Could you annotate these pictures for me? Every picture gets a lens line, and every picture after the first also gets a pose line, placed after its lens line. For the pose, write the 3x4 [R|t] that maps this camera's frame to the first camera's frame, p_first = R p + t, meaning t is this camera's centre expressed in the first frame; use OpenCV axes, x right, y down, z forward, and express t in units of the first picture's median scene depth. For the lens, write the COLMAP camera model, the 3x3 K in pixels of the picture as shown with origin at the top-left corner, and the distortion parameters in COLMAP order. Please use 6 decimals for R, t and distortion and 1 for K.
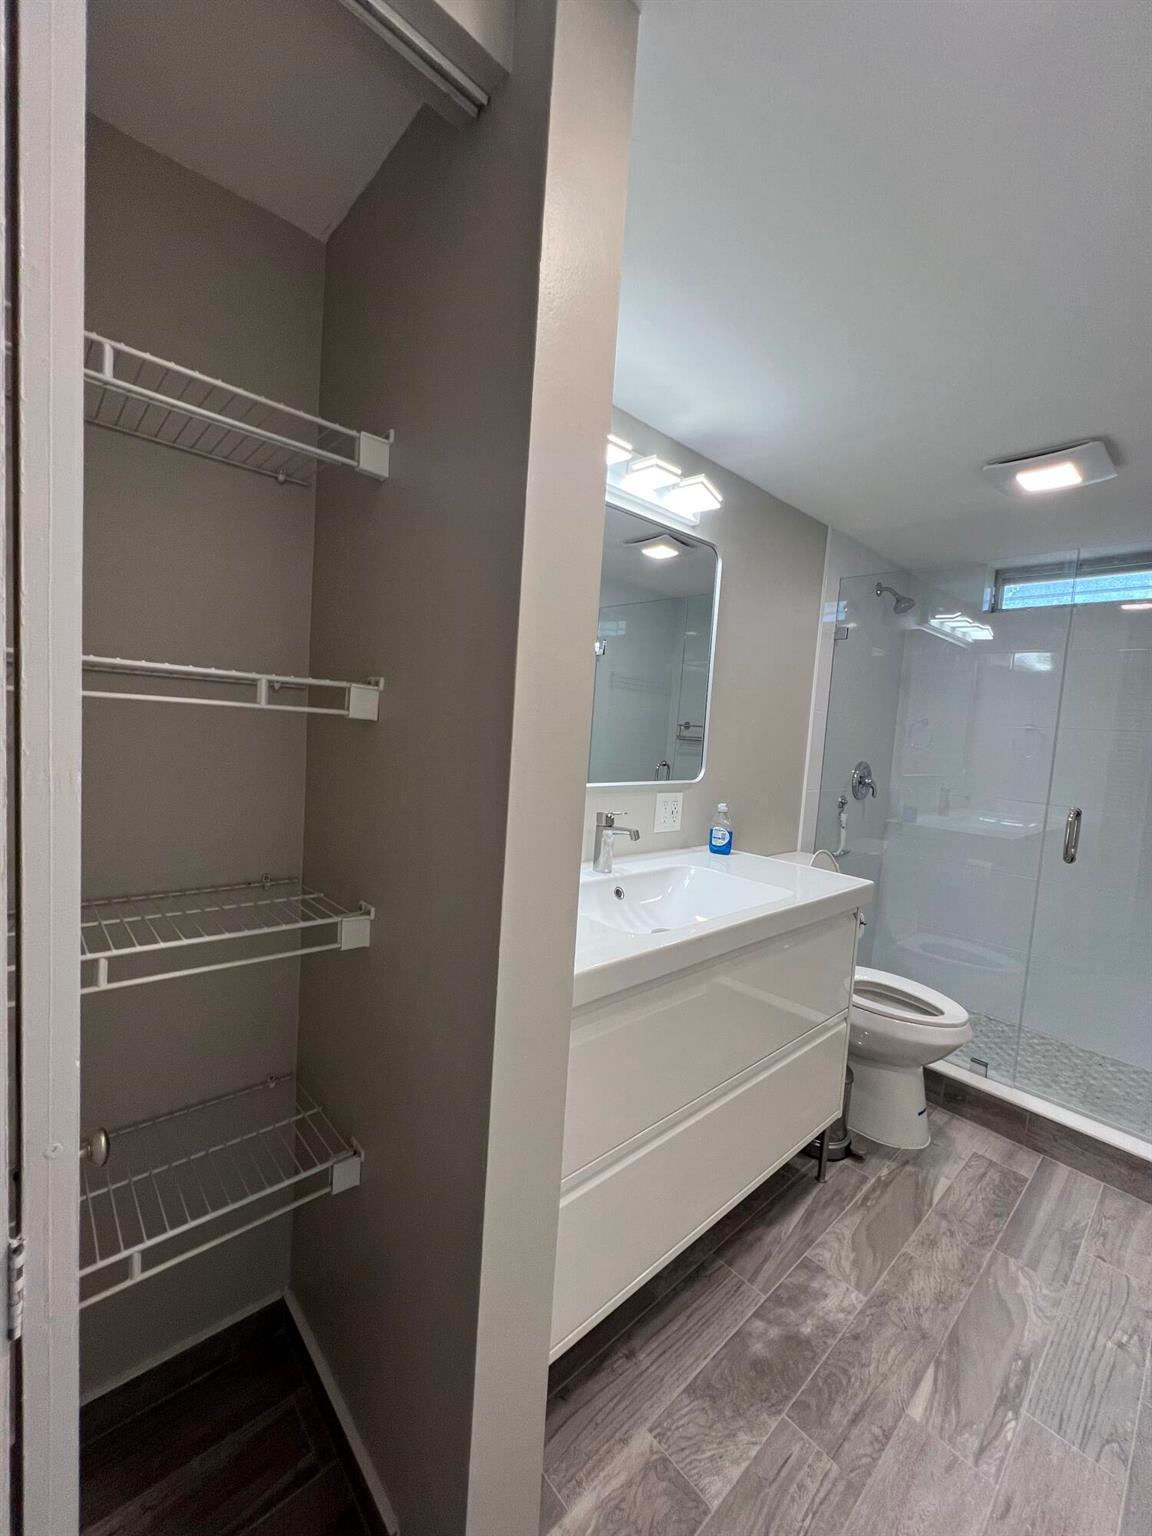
lens RADIAL K [[619.2, 0, 575.7], [0, 619.2, 765.3], [0, 0, 1]] dist [-0.001716, 0.000642]
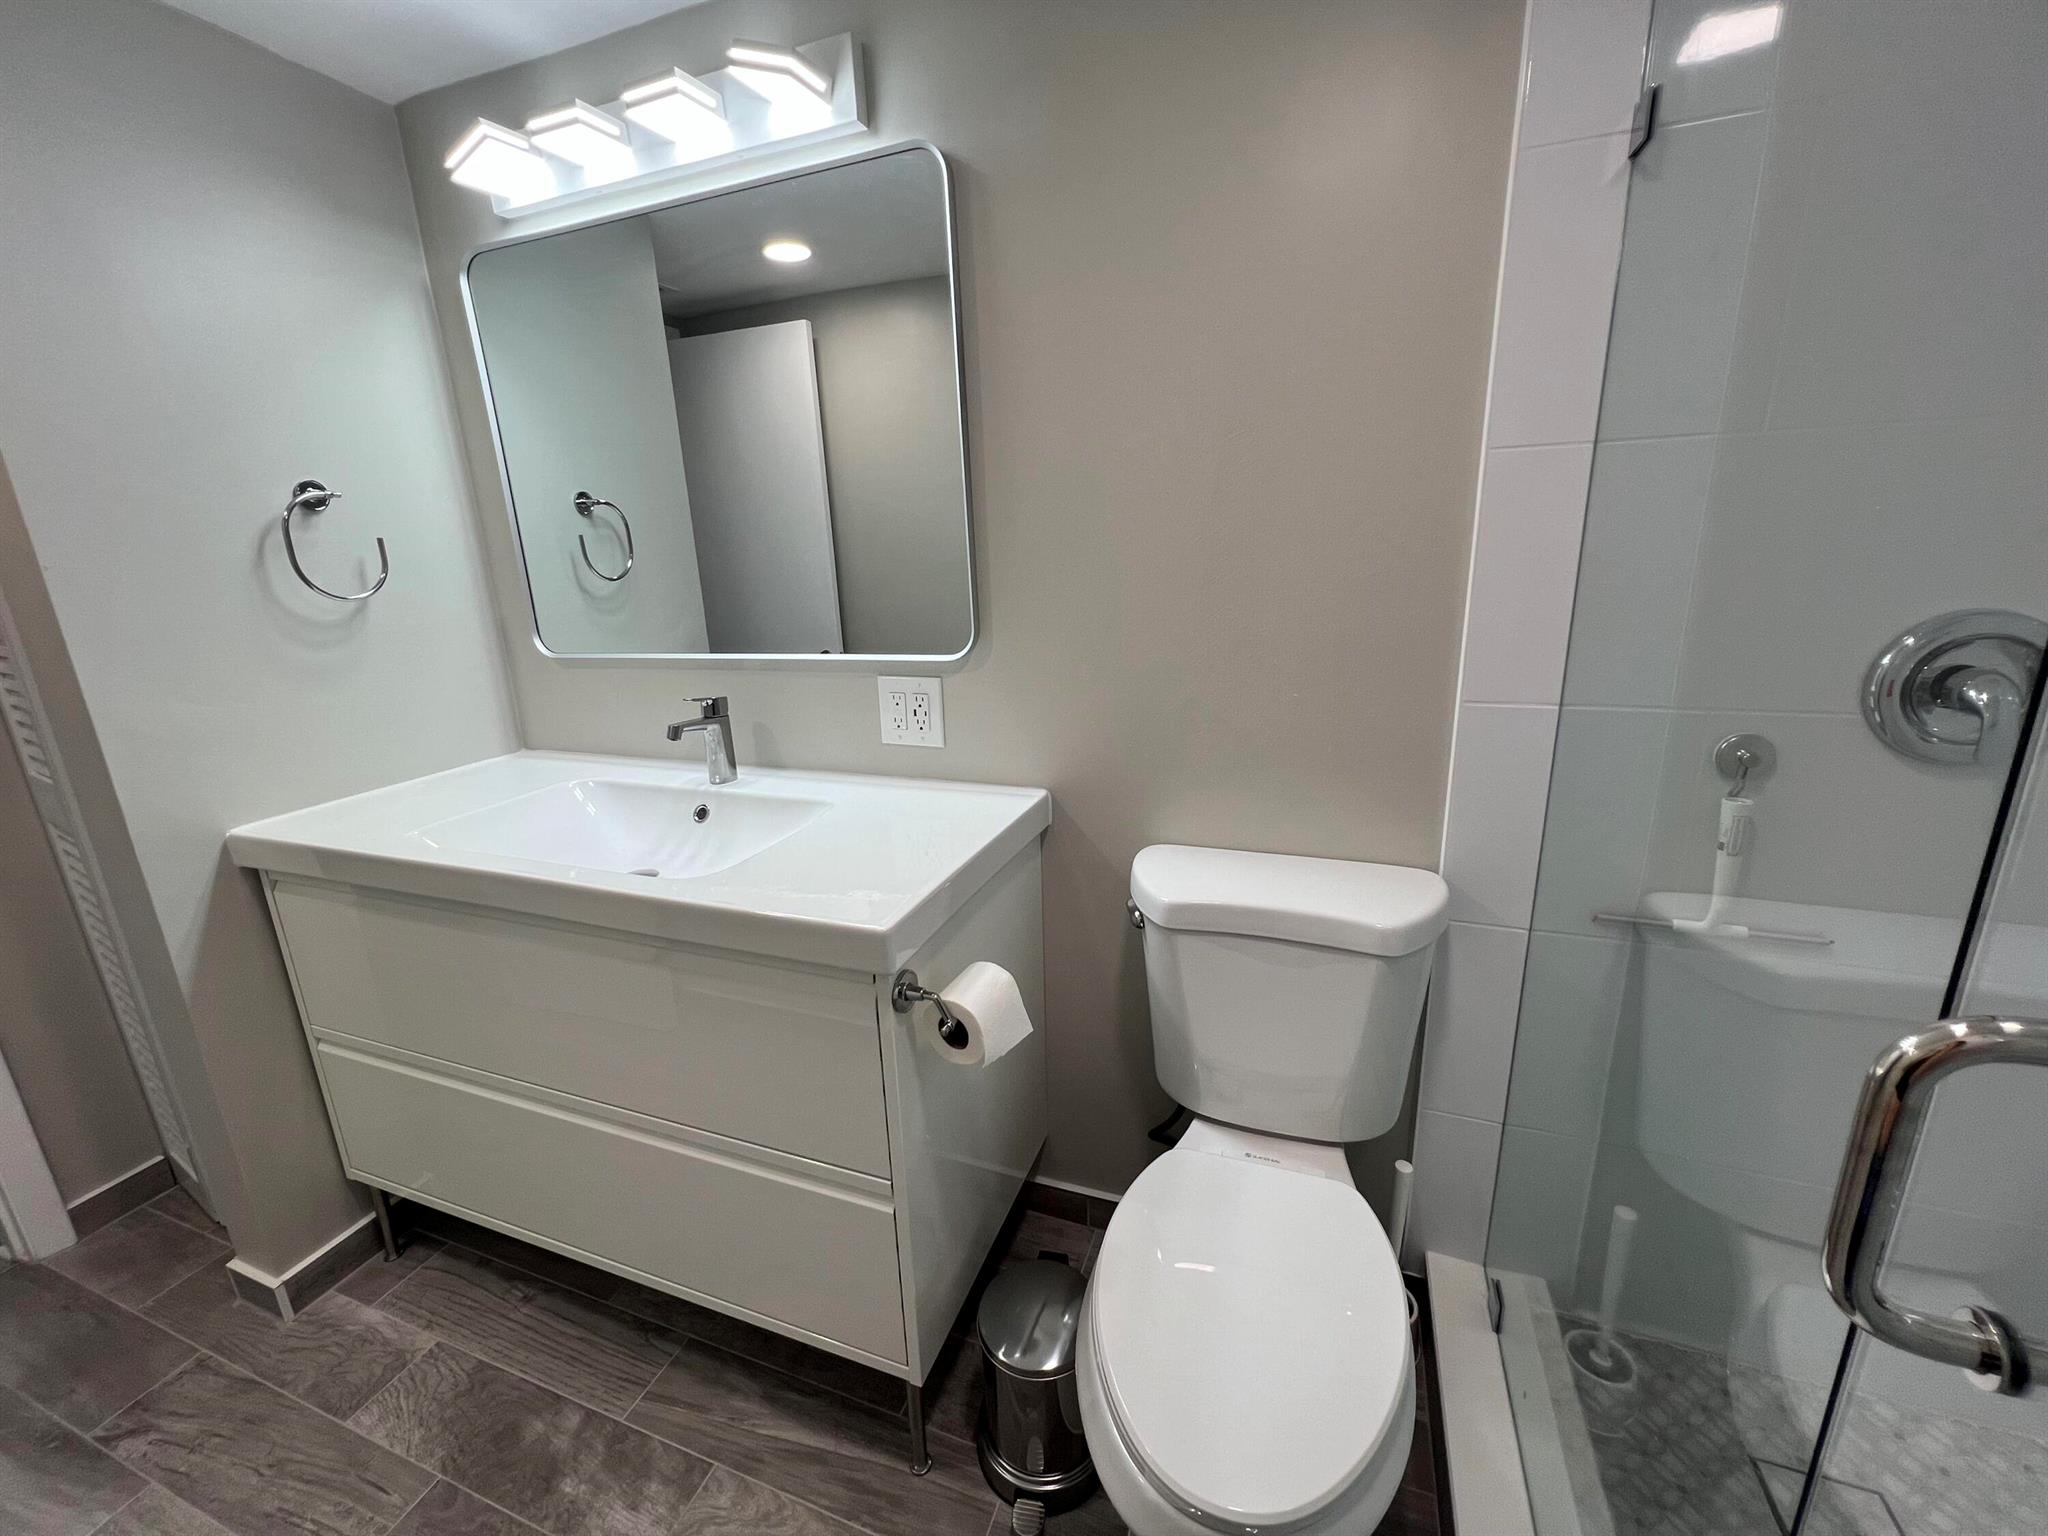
lens RADIAL K [[825.2, 0, 1030.3], [0, 825.2, 767.0], [0, 0, 1]] dist [-0.002019, 0.001069]
pose [[0.447072, 0.154491, -0.881056, 0.941284], [0.004140, 0.984604, 0.174748, -0.005635], [0.894489, -0.081773, 0.439549, 0.834304]]
